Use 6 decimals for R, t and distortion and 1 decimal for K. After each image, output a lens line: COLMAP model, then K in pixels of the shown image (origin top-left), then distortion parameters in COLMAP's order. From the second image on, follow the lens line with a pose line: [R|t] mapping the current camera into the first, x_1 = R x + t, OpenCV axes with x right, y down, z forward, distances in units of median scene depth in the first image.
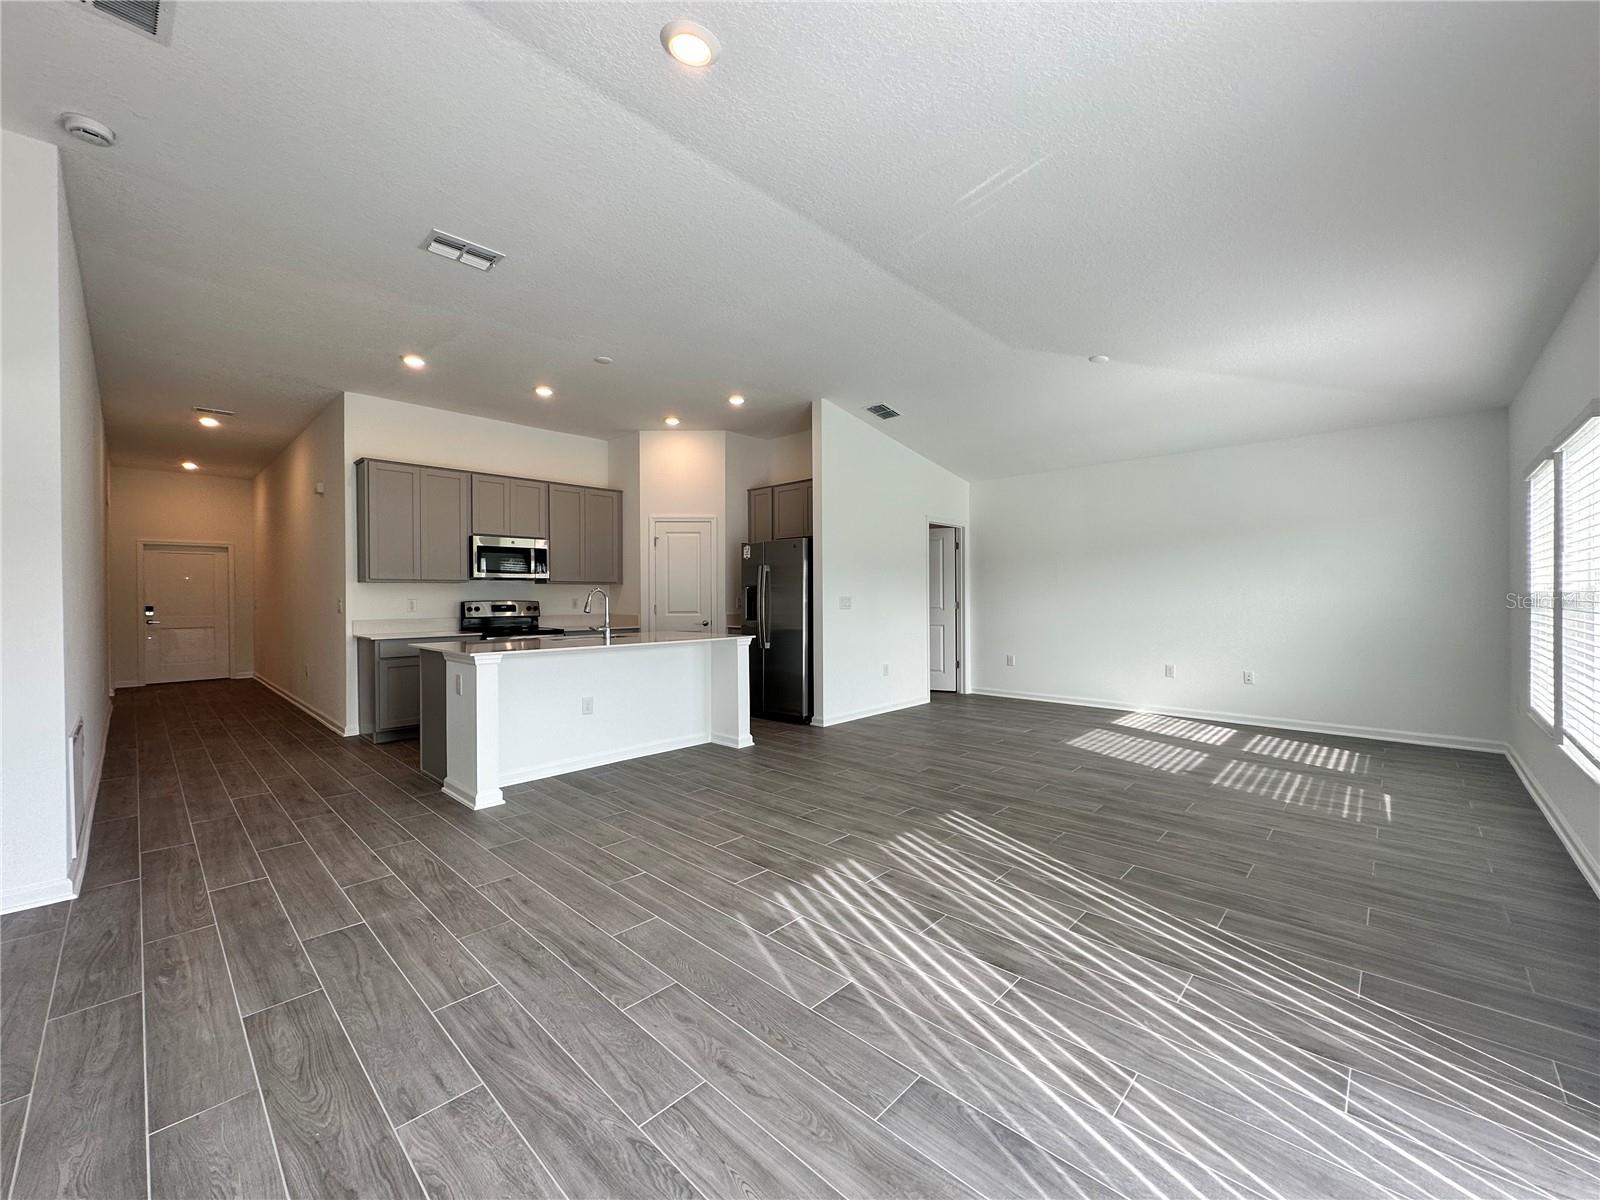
lens RADIAL K [[633.9, 0, 800.0], [0, 633.9, 600.0], [0, 0, 1]] dist [-0.002496, 0.000642]
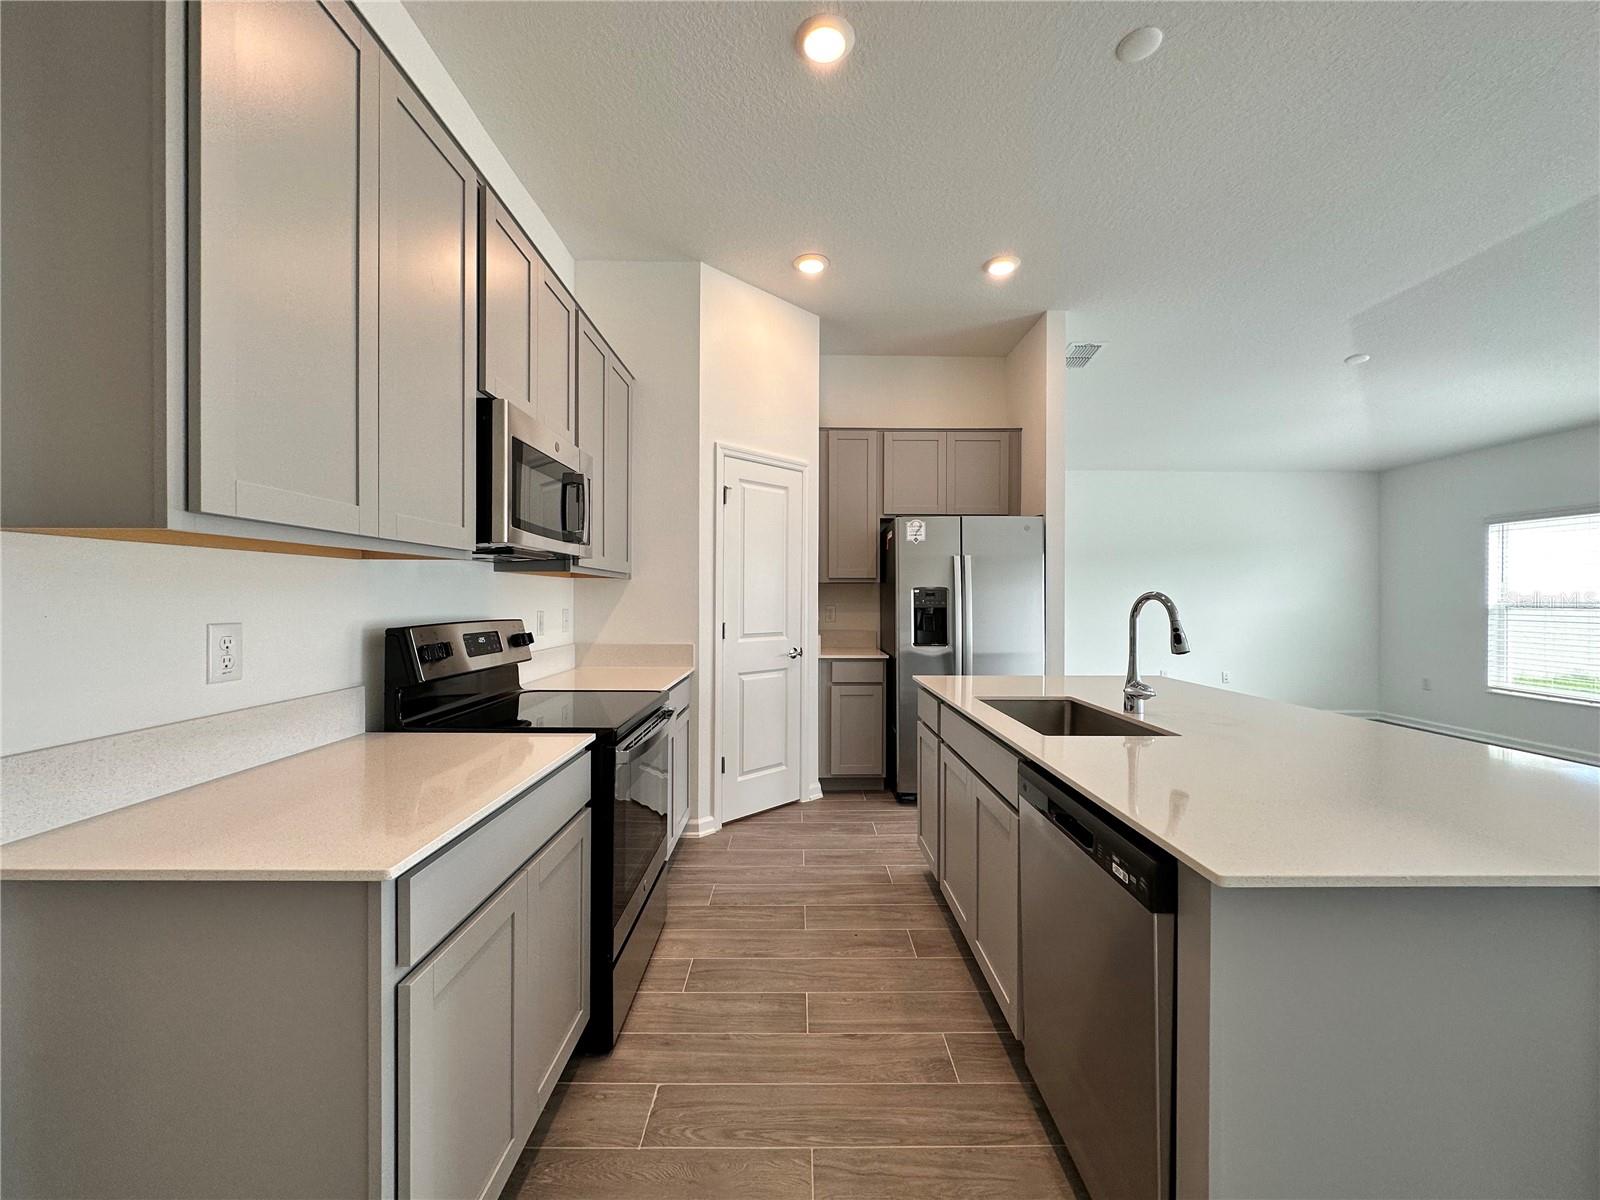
lens RADIAL K [[633.9, 0, 800.0], [0, 633.9, 600.0], [0, 0, 1]] dist [-0.002496, 0.000642]
pose [[0.717885, 0.005257, 0.696142, -0.925160], [-0.000721, 0.999977, -0.006808, -0.010710], [-0.696162, 0.004386, 0.717872, 1.049454]]
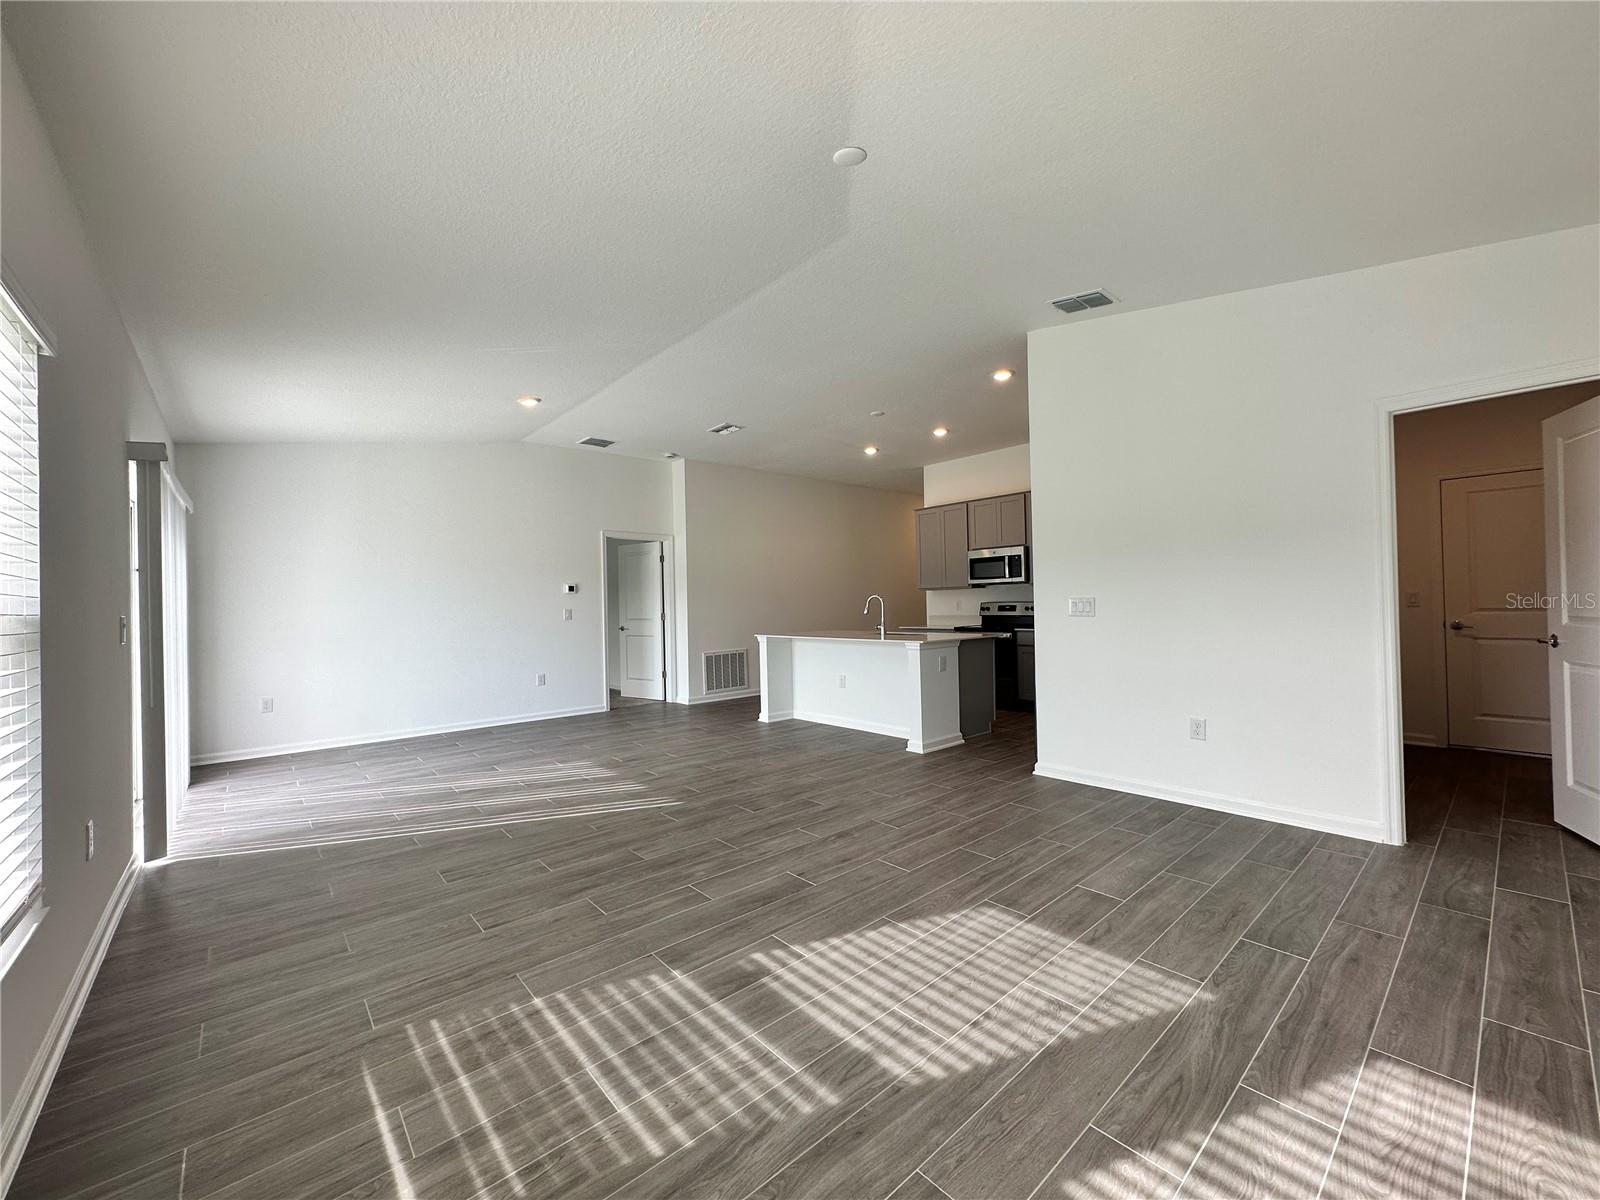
lens RADIAL K [[633.9, 0, 800.0], [0, 633.9, 600.0], [0, 0, 1]] dist [-0.002496, 0.000642]
pose [[-0.091188, -0.001198, -0.995833, 1.169427], [0.016465, 0.999861, -0.002711, -0.008589], [0.995698, -0.016643, -0.091155, 1.166394]]
